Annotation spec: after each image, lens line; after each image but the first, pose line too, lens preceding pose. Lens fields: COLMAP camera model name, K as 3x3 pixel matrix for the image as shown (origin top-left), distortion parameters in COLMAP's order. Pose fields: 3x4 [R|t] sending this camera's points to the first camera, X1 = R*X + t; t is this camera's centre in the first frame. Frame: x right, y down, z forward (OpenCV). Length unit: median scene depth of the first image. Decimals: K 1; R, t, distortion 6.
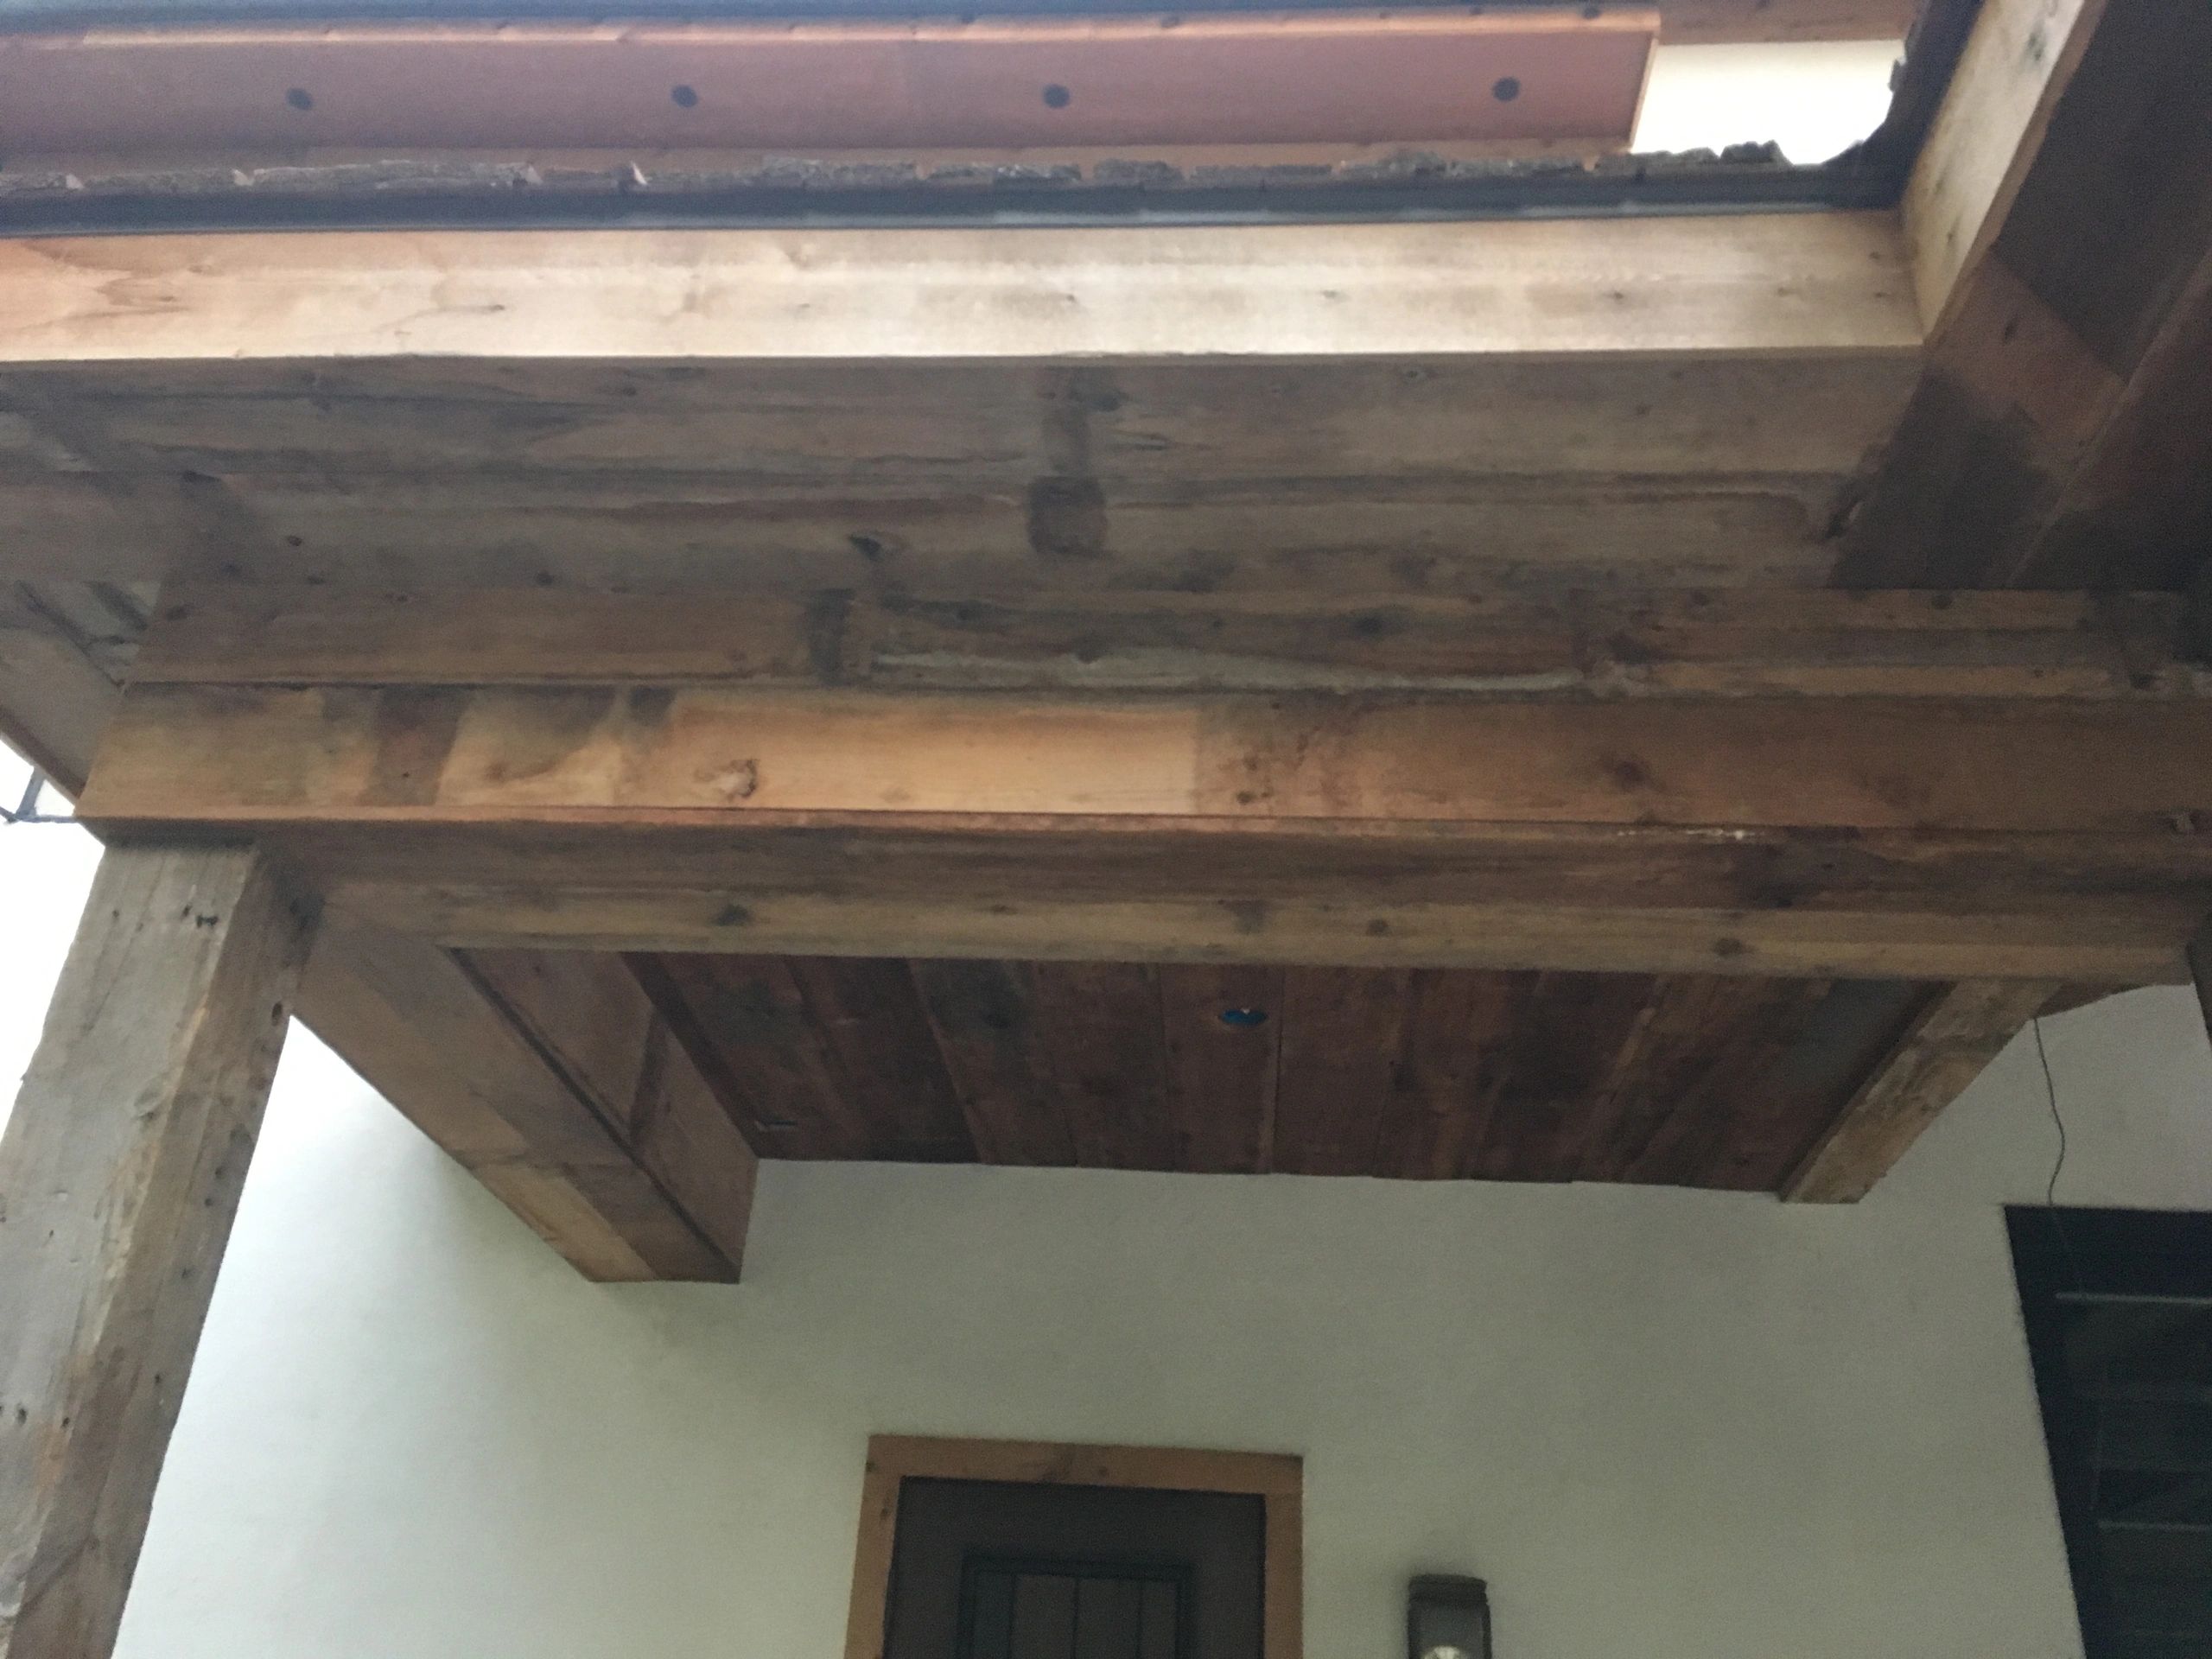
lens RADIAL K [[1886.7, 0, 1106.0], [0, 1886.7, 829.5], [0, 0, 1]] dist [0.002736, -0.016928]
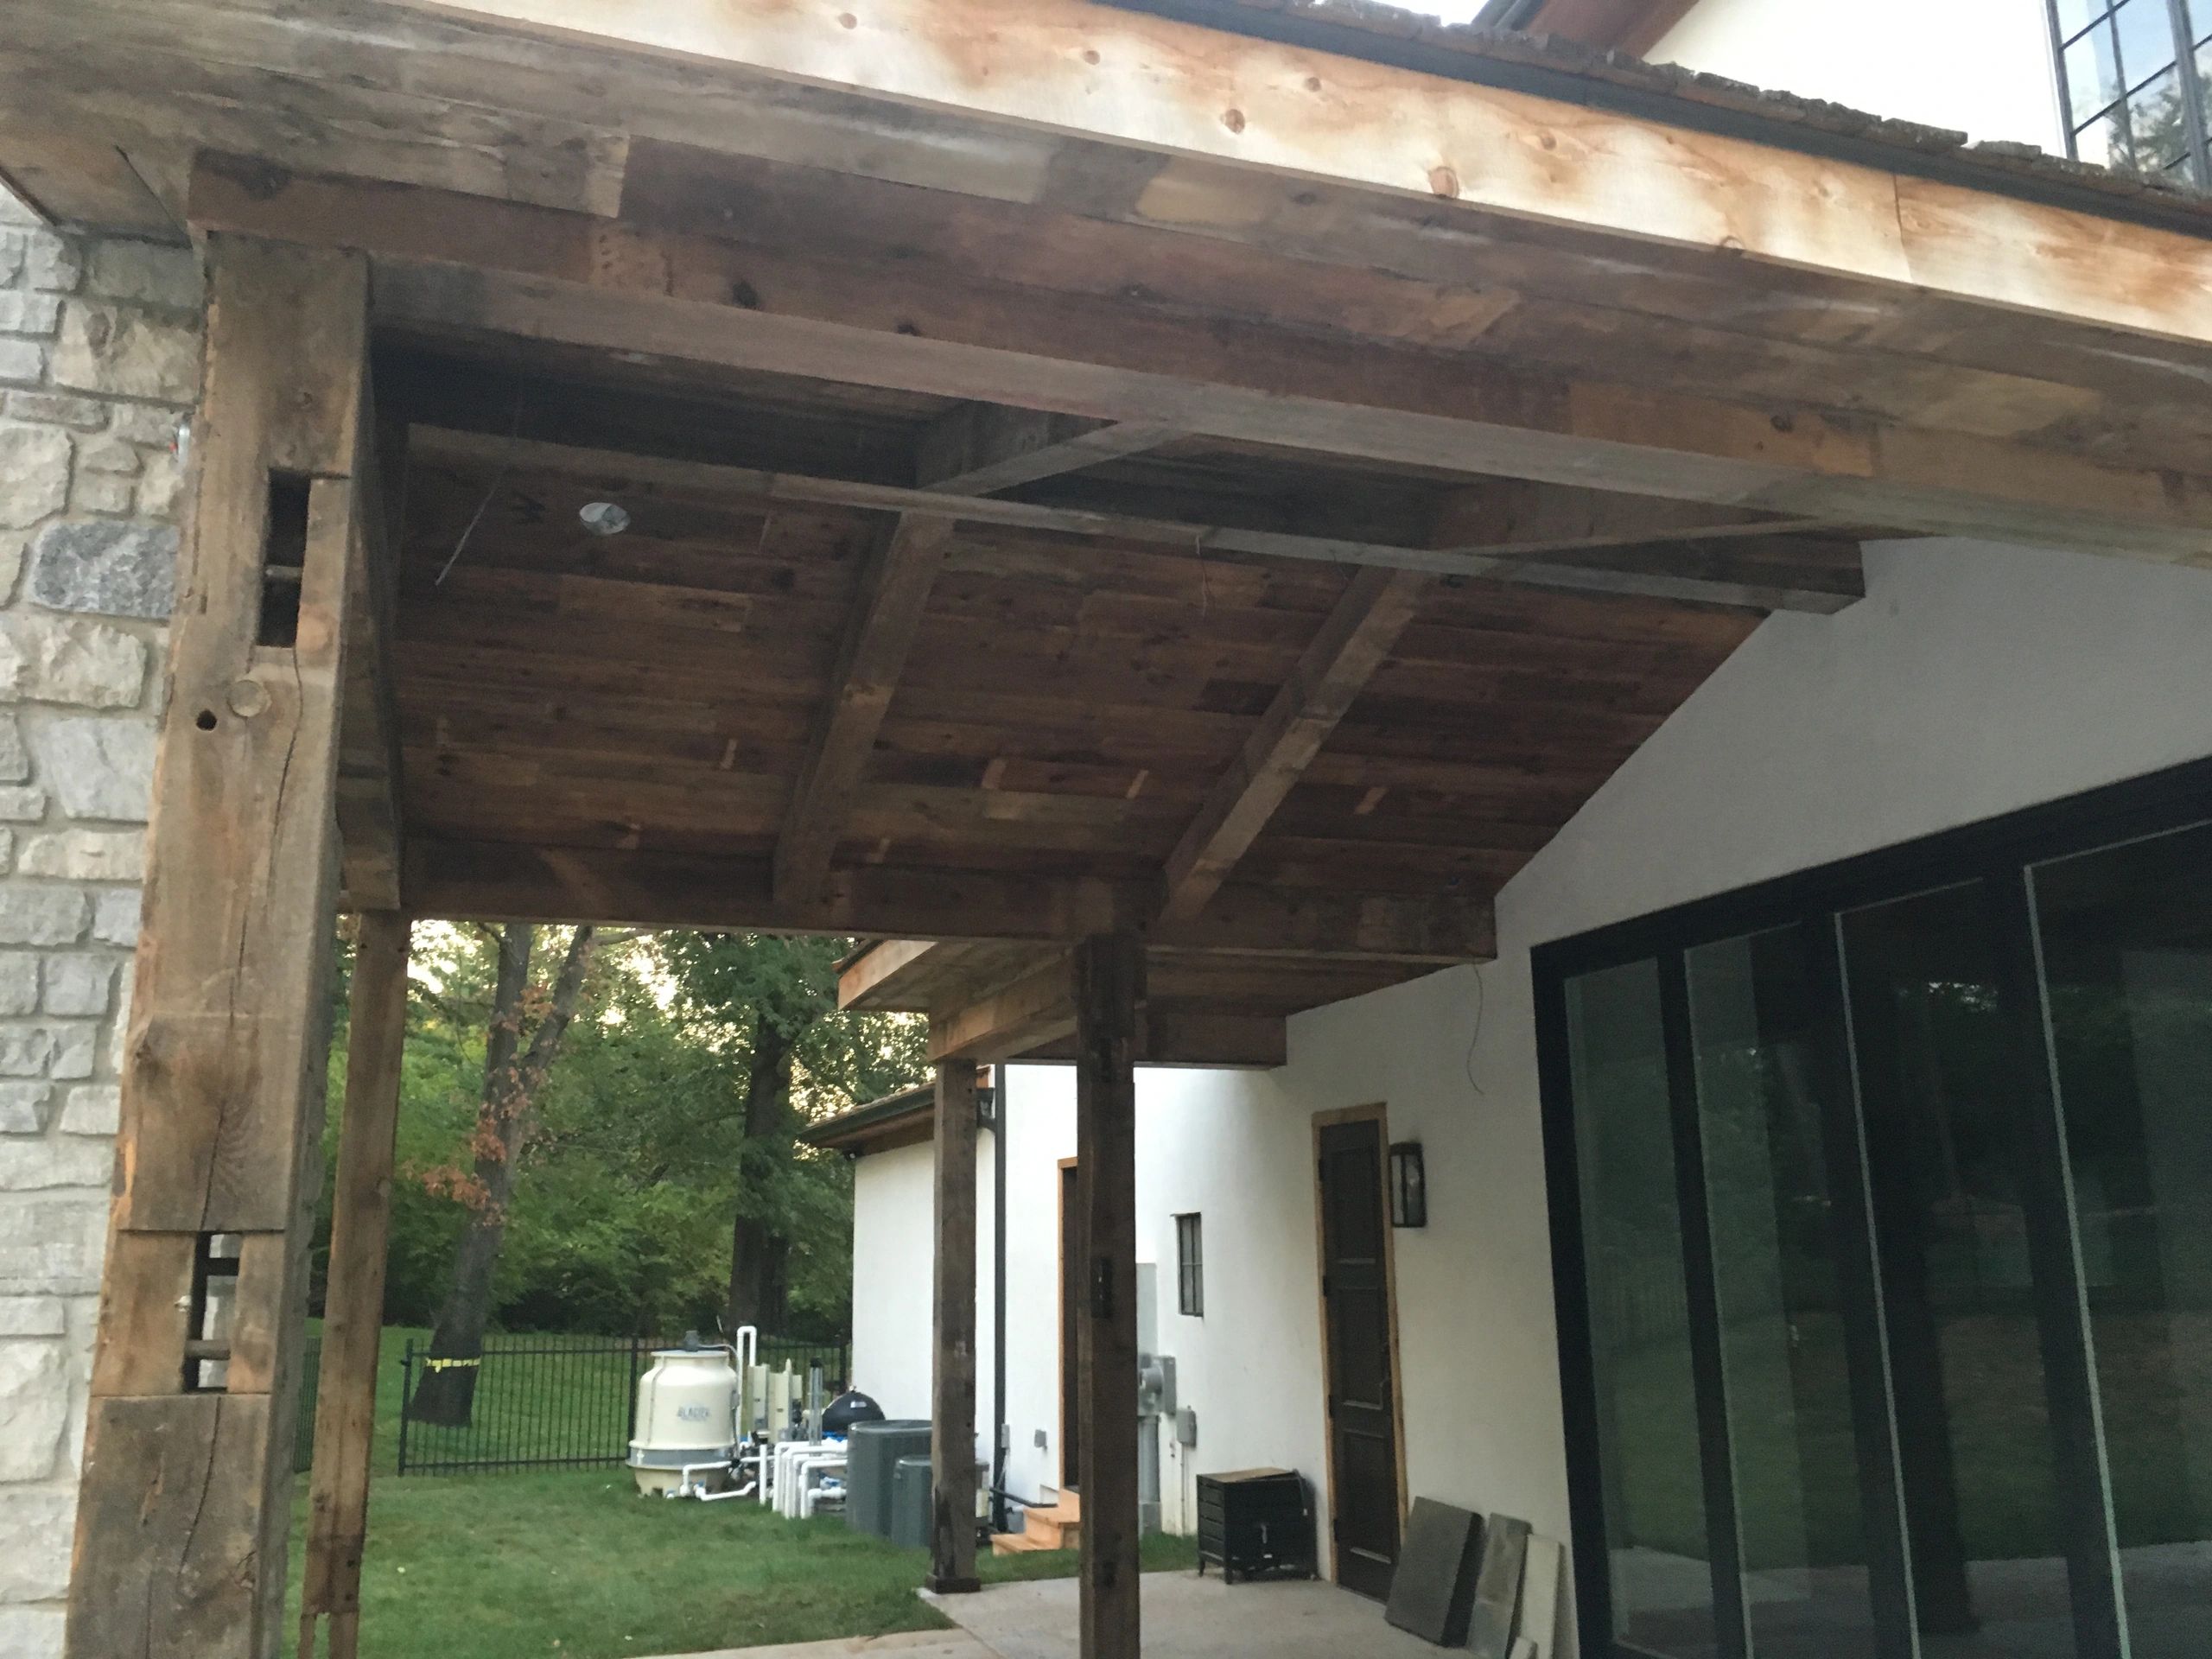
lens RADIAL K [[1886.7, 0, 1106.0], [0, 1886.7, 829.5], [0, 0, 1]] dist [0.002736, -0.016928]
pose [[0.388249, -0.260992, -0.883824, 2.266154], [0.467589, 0.882226, -0.055116, -0.022904], [0.794118, -0.391868, 0.464561, -0.317606]]
